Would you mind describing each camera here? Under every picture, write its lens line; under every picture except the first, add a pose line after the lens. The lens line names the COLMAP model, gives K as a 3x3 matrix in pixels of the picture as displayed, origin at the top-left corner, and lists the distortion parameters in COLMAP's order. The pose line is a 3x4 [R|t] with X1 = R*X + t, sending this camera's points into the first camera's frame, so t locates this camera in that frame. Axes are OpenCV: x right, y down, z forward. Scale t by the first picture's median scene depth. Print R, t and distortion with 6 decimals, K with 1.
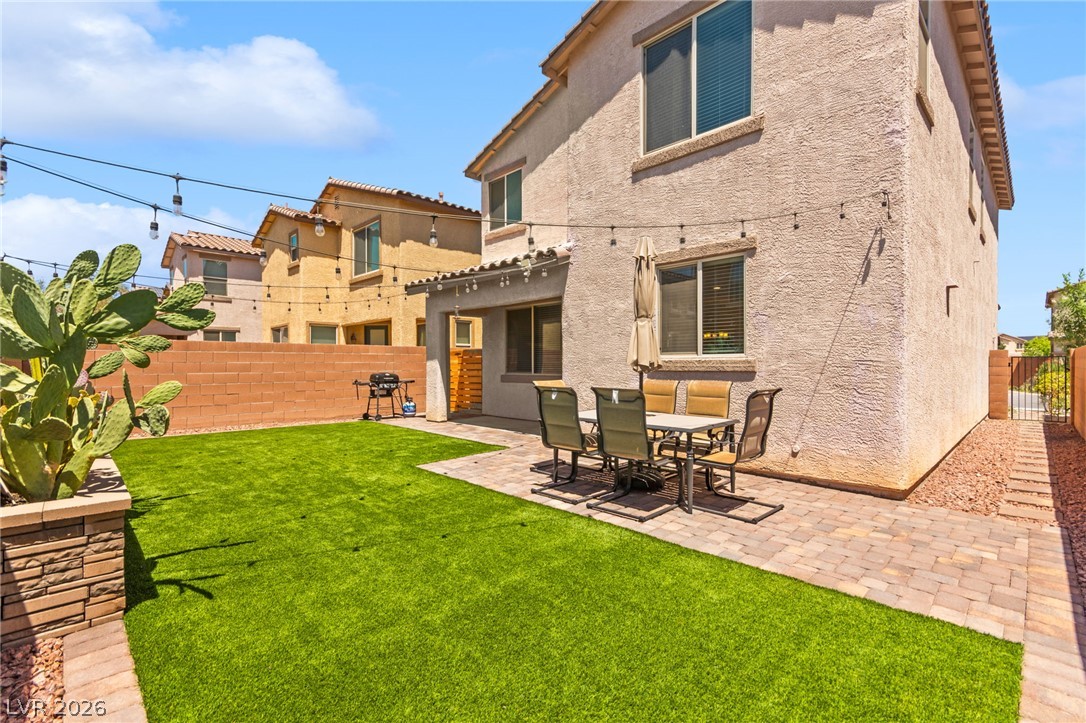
lens RADIAL K [[481.7, 0, 542.2], [0, 481.7, 371.5], [0, 0, 1]] dist [0.004431, -0.000299]
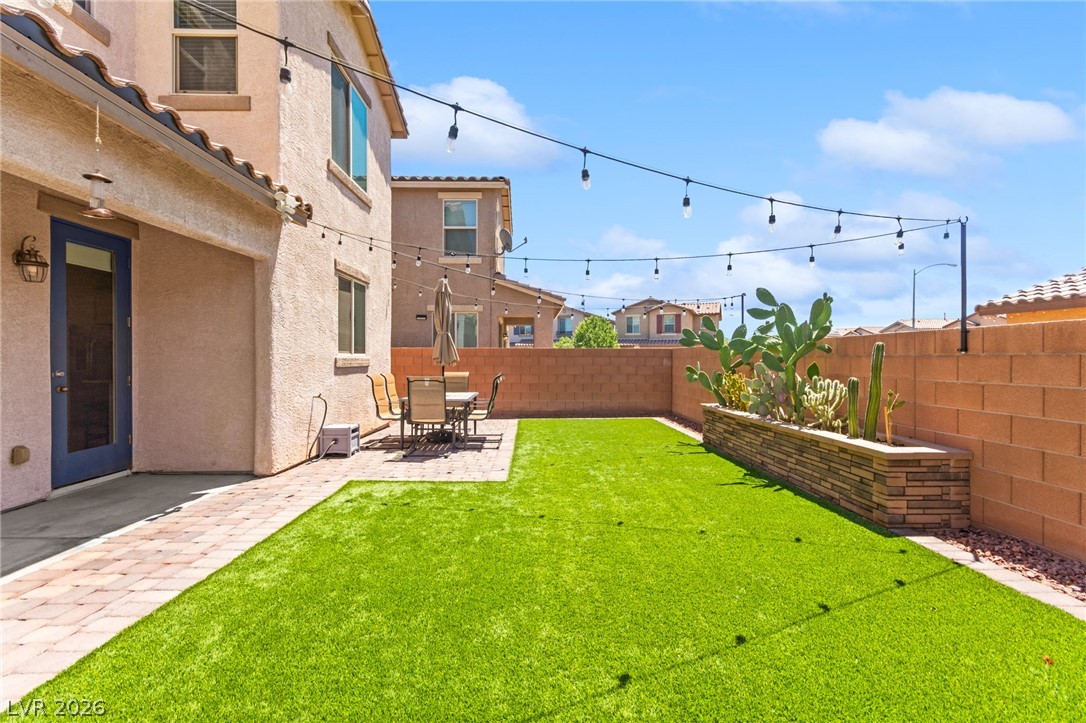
lens RADIAL K [[481.7, 0, 543.3], [0, 481.7, 360.0], [0, 0, 1]] dist [0.004431, -0.000299]
pose [[-0.731178, 0.001843, 0.682184, -0.465141], [0.013510, 0.999839, 0.011778, -0.014126], [-0.682053, 0.017828, -0.731086, 0.817336]]
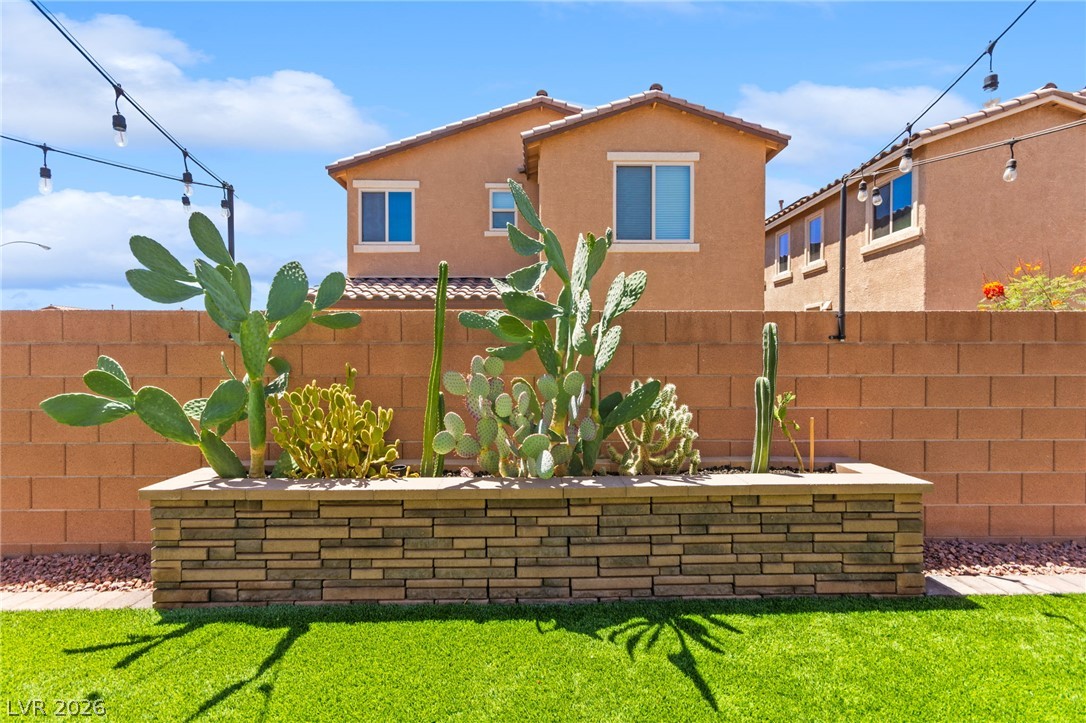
lens RADIAL K [[494.1, 0, 540.5], [0, 494.1, 362.2], [0, 0, 1]] dist [0.002673, -0.000559]
pose [[-0.688871, 0.007890, -0.724841, -0.144931], [-0.007085, 0.999820, 0.017616, -0.003336], [0.724849, 0.017271, -0.688691, 0.469562]]
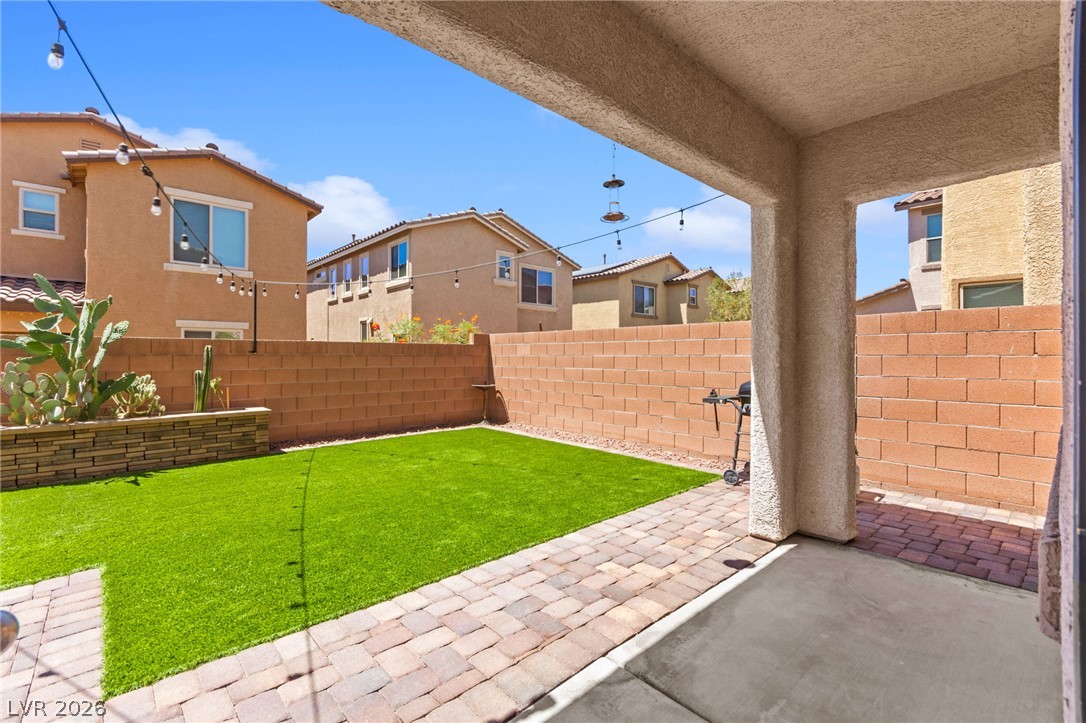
lens RADIAL K [[481.7, 0, 541.4], [0, 481.7, 351.5], [0, 0, 1]] dist [0.004431, -0.000299]
pose [[-0.035090, -0.006551, -0.999363, 0.110986], [-0.015288, 0.999865, -0.006018, -0.015408], [0.999267, 0.015067, -0.035185, 0.764265]]
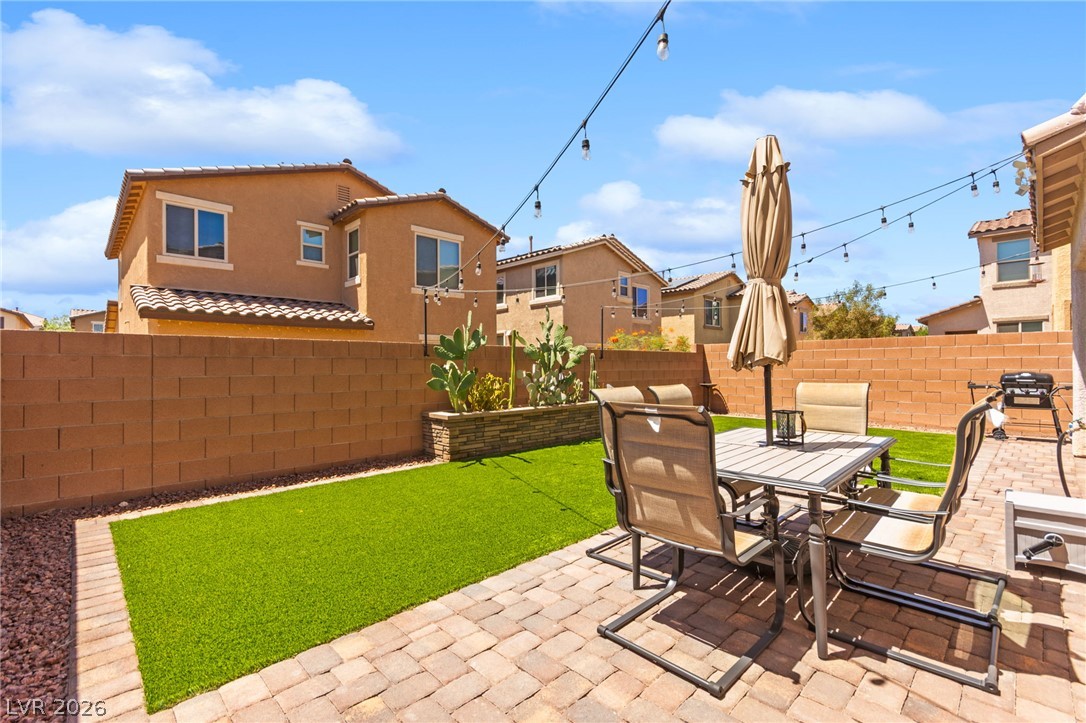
lens RADIAL K [[481.7, 0, 542.0], [0, 481.7, 363.2], [0, 0, 1]] dist [0.004431, -0.000299]
pose [[-0.010472, -0.004074, -0.999937, 0.338725], [-0.008557, 0.999955, -0.003984, -0.000770], [0.999909, 0.008514, -0.010507, 0.313168]]
